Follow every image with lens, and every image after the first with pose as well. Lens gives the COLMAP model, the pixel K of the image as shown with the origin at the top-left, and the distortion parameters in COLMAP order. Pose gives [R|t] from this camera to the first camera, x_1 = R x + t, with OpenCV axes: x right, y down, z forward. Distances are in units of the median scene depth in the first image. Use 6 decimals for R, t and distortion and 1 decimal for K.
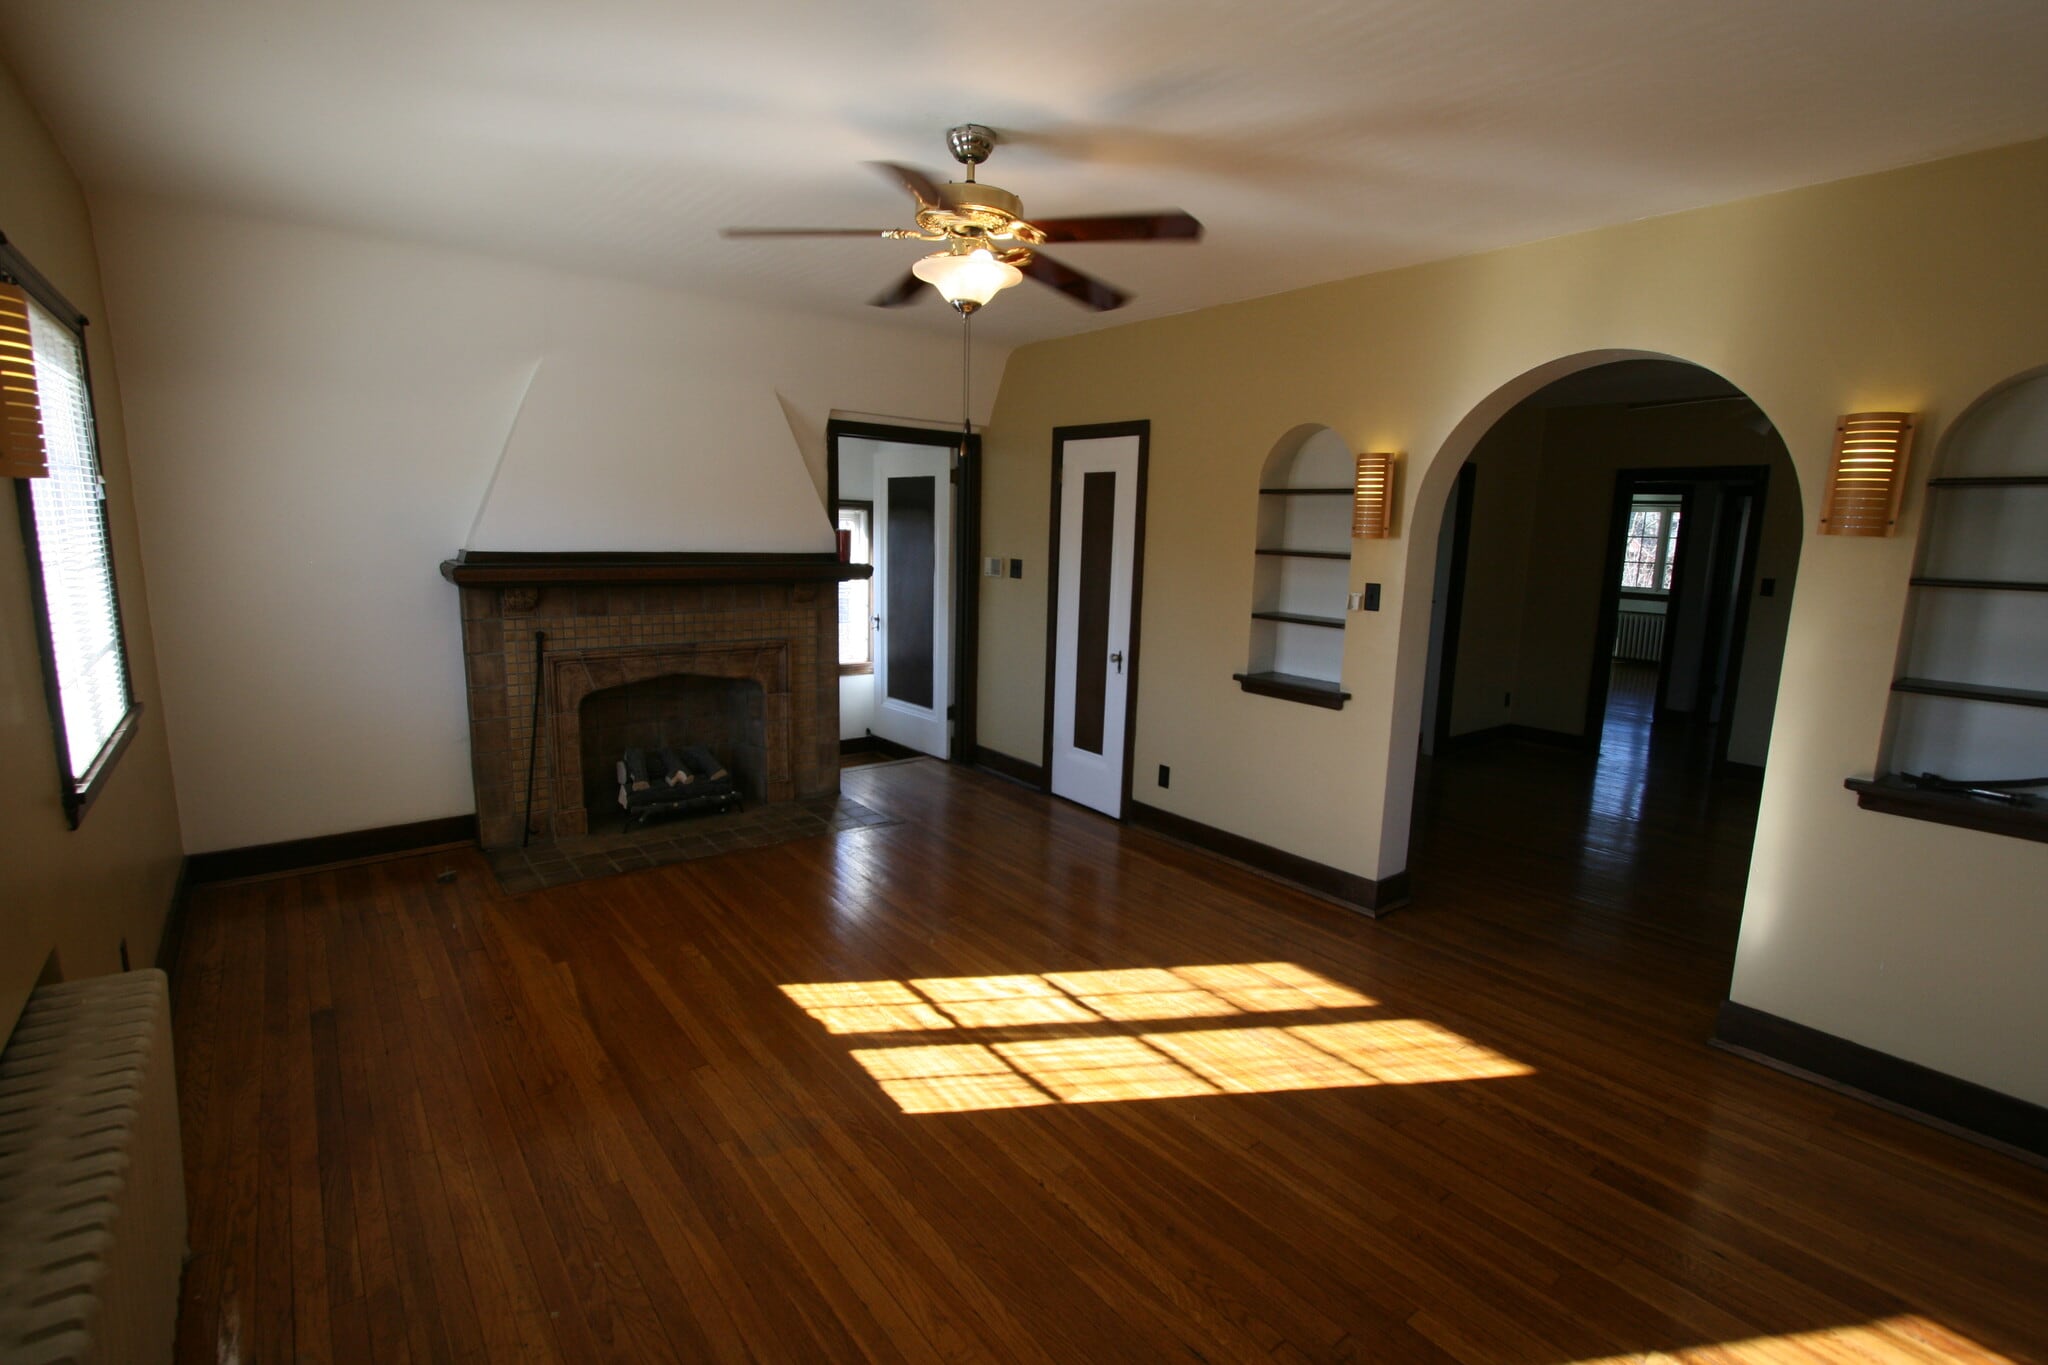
lens RADIAL K [[944.1, 0, 1027.9], [0, 944.1, 683.8], [0, 0, 1]] dist [-0.014825, 0.000100]
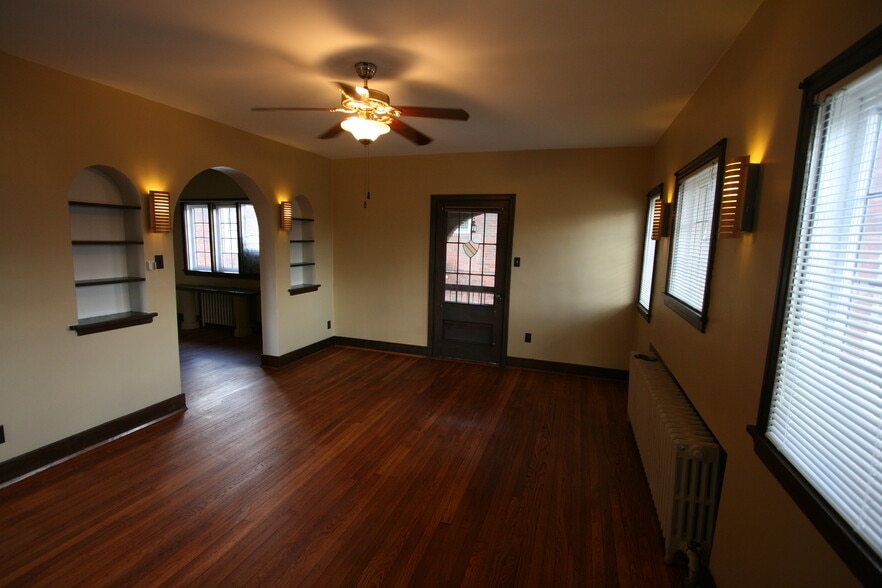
lens RADIAL K [[409.4, 0, 443.0], [0, 409.4, 296.9], [0, 0, 1]] dist [-0.018326, -0.000254]
pose [[-0.543457, -0.165325, 0.822996, -0.847670], [0.092219, 0.962721, 0.254290, -0.226768], [-0.834356, 0.214092, -0.507951, 1.165703]]
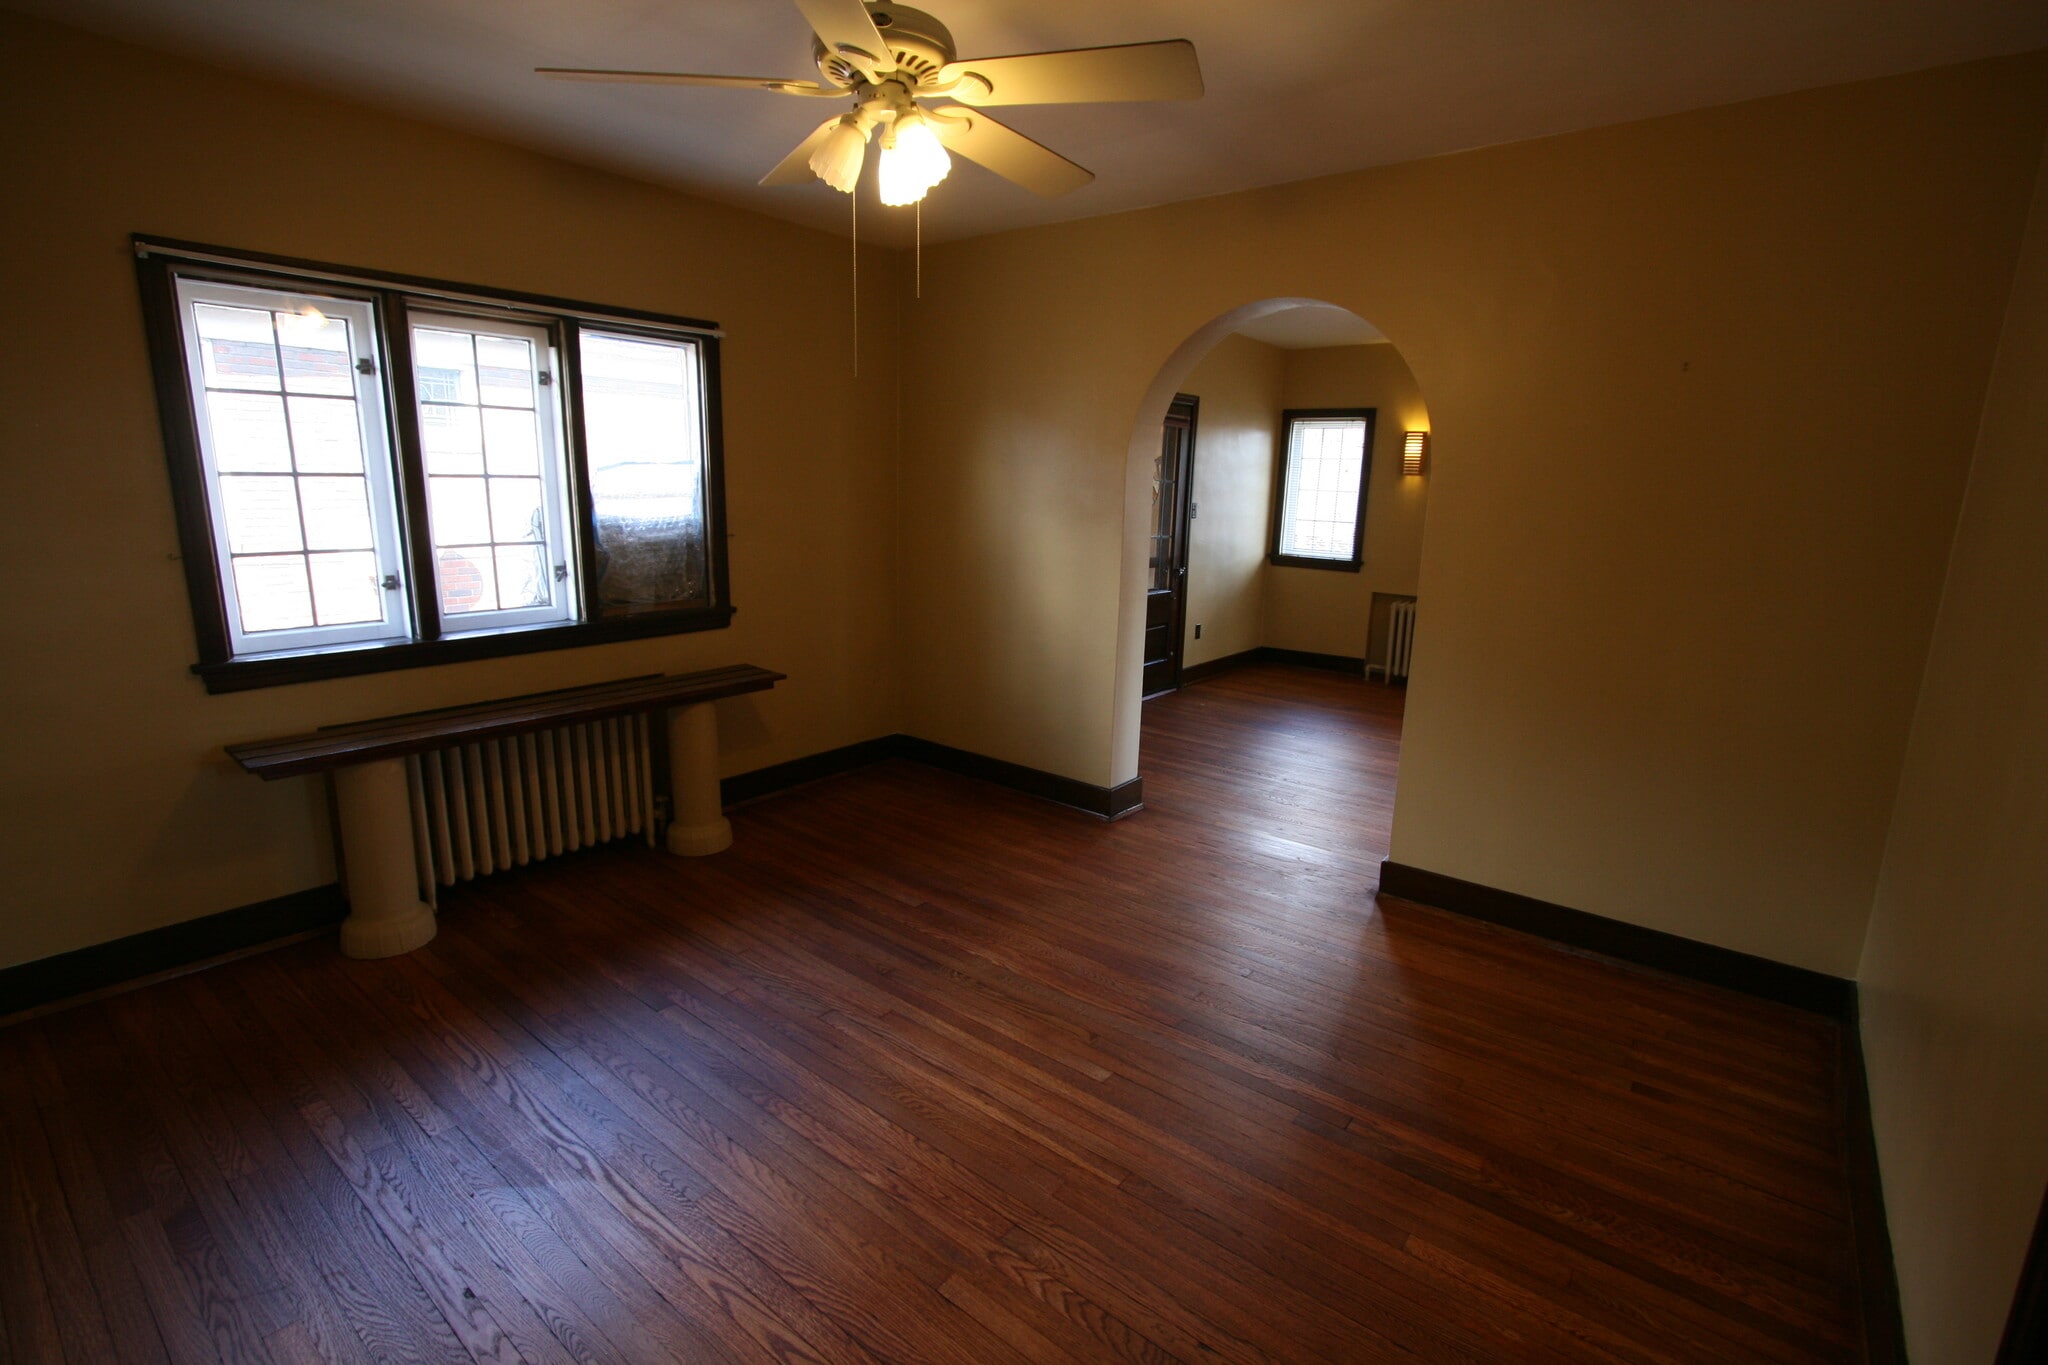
lens RADIAL K [[944.1, 0, 1027.9], [0, 944.1, 683.8], [0, 0, 1]] dist [-0.014825, 0.000100]
pose [[-0.968838, -0.003887, -0.247664, 1.227754], [-0.094844, 0.929495, 0.356431, -0.298429], [0.228817, 0.368813, -0.900899, 2.130131]]
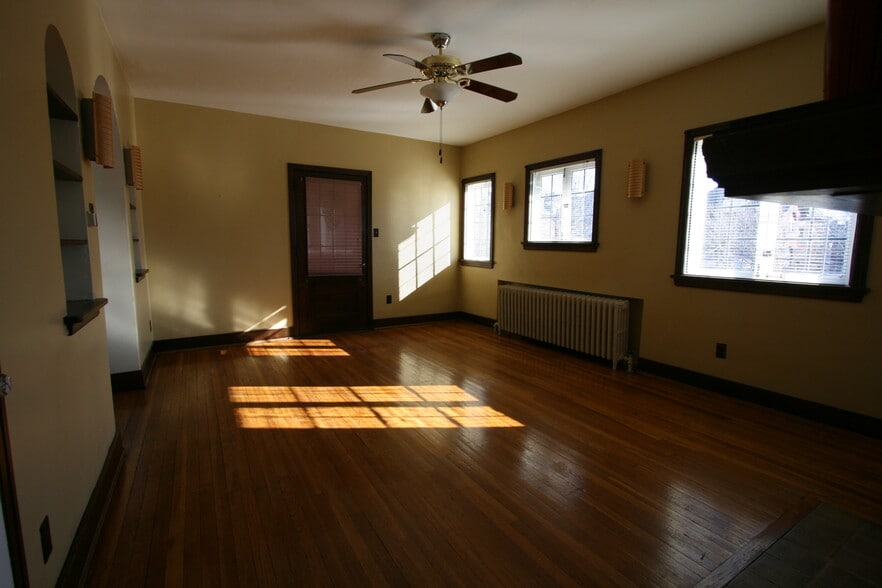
lens RADIAL K [[406.6, 0, 442.7], [0, 406.6, 294.6], [0, 0, 1]] dist [-0.014825, 0.000100]
pose [[-0.992207, -0.053275, 0.112636, -0.181114], [-0.018513, 0.956981, 0.289558, -0.185746], [-0.123217, 0.285217, -0.950510, 1.797618]]
